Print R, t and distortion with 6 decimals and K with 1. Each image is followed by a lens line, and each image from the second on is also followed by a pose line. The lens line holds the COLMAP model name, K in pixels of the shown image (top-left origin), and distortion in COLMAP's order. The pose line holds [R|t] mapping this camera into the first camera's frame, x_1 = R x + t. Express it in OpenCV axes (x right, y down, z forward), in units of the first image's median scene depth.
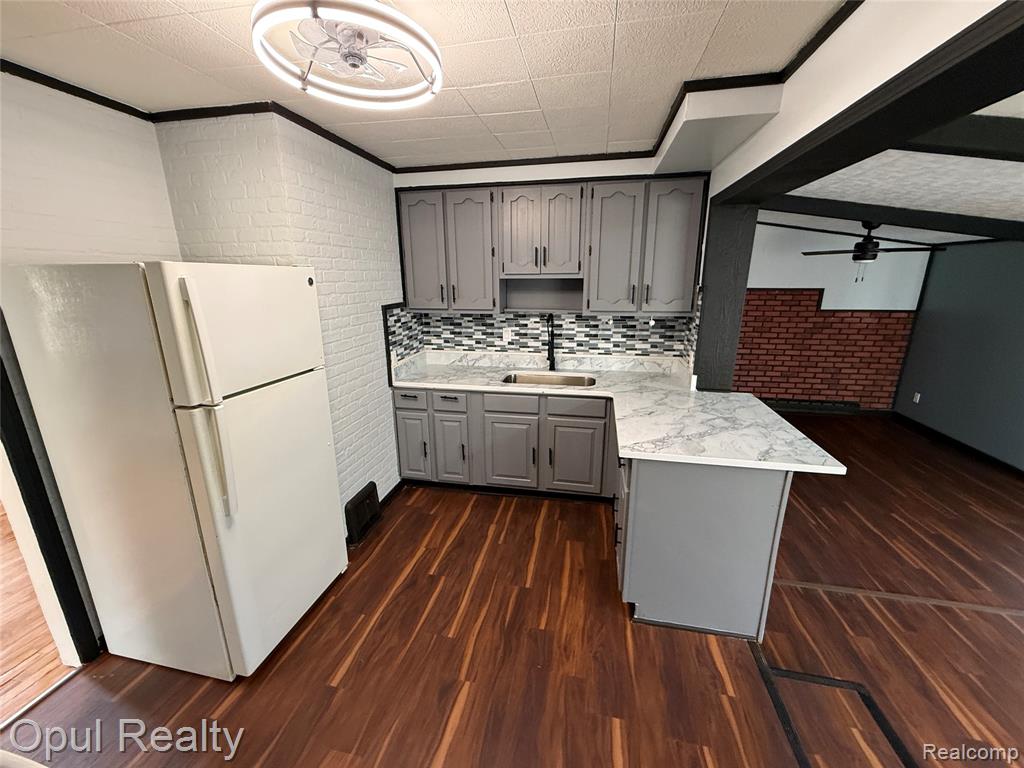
lens RADIAL K [[404.9, 0, 510.0], [0, 404.9, 385.4], [0, 0, 1]] dist [-0.001113, 0.000199]
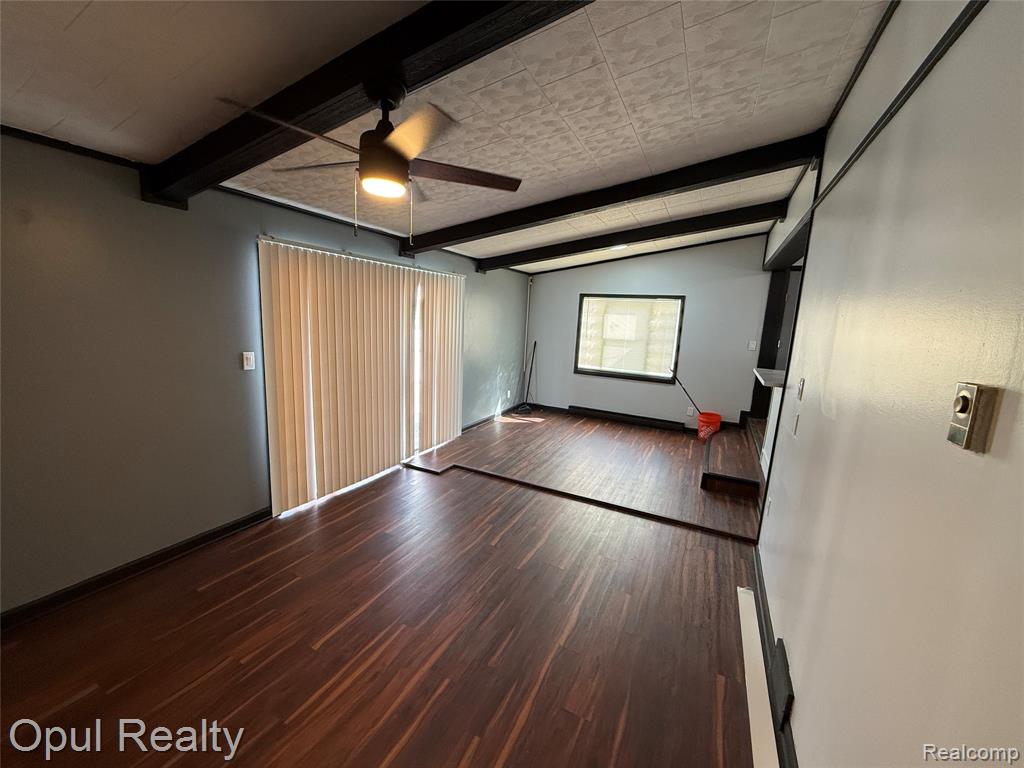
lens RADIAL K [[404.9, 0, 506.4], [0, 404.9, 394.6], [0, 0, 1]] dist [-0.001113, 0.000199]
pose [[-0.963248, -0.096484, 0.250688, 0.881145], [0.023611, 0.899240, 0.436818, -0.403130], [-0.267575, 0.426683, -0.863913, 1.909368]]
